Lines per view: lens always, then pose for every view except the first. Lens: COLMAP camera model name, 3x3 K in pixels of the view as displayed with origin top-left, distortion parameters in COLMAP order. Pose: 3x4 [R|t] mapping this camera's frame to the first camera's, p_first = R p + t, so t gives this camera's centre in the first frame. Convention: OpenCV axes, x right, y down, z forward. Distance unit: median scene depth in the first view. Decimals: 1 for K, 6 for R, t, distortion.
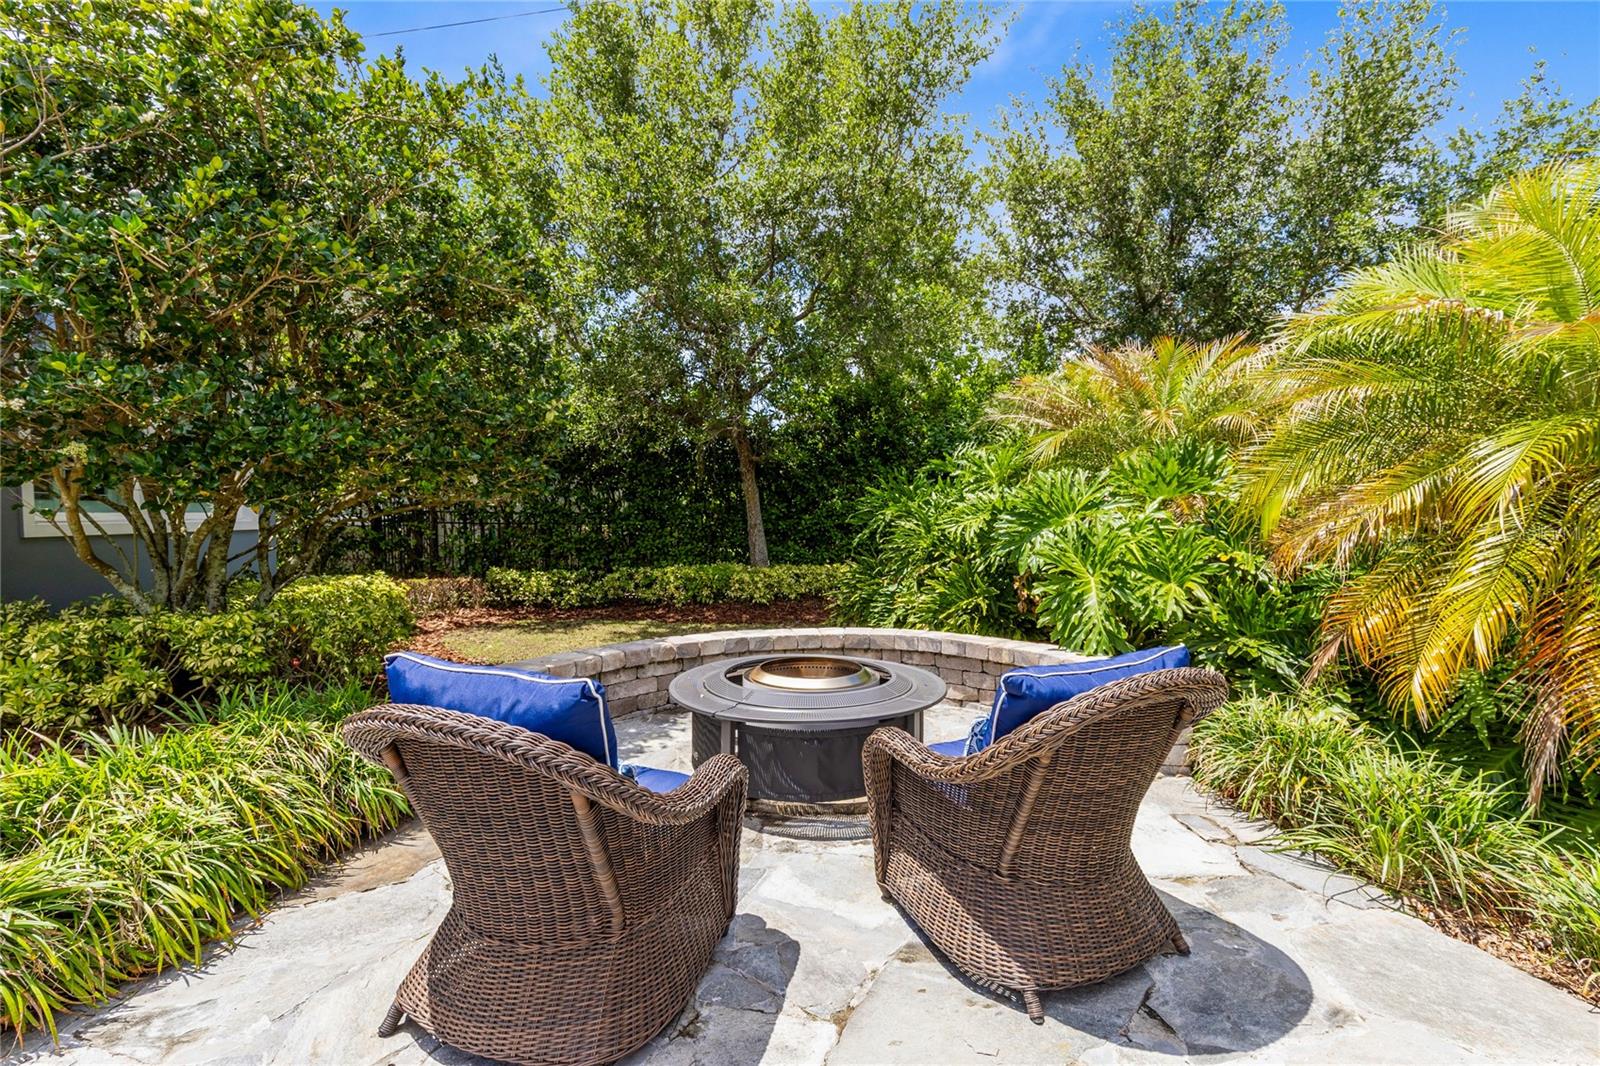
lens RADIAL K [[718.6, 0, 806.8], [0, 718.6, 532.4], [0, 0, 1]] dist [0.002425, 0.000079]
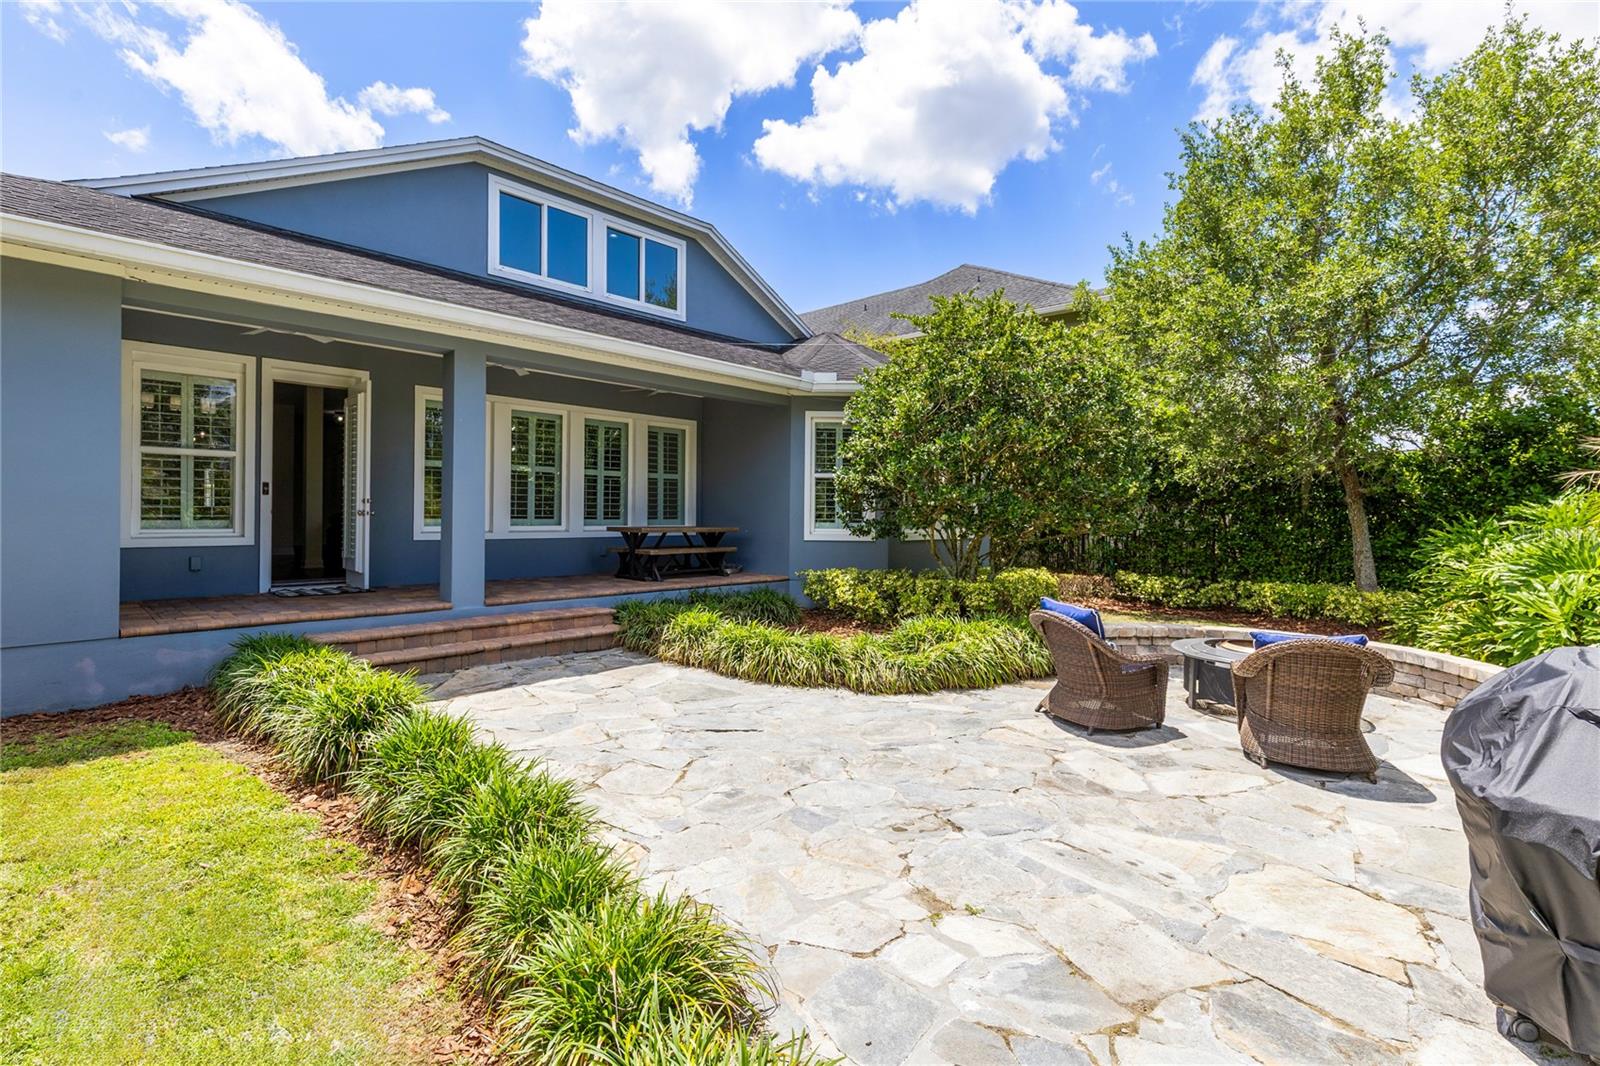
lens RADIAL K [[723.2, 0, 800.7], [0, 723.2, 508.9], [0, 0, 1]] dist [-0.000100, -0.000130]
pose [[0.647606, 0.020042, -0.761712, 0.324000], [-0.043863, 0.998977, -0.011008, -0.040047], [0.760712, 0.040539, 0.647822, -0.532649]]
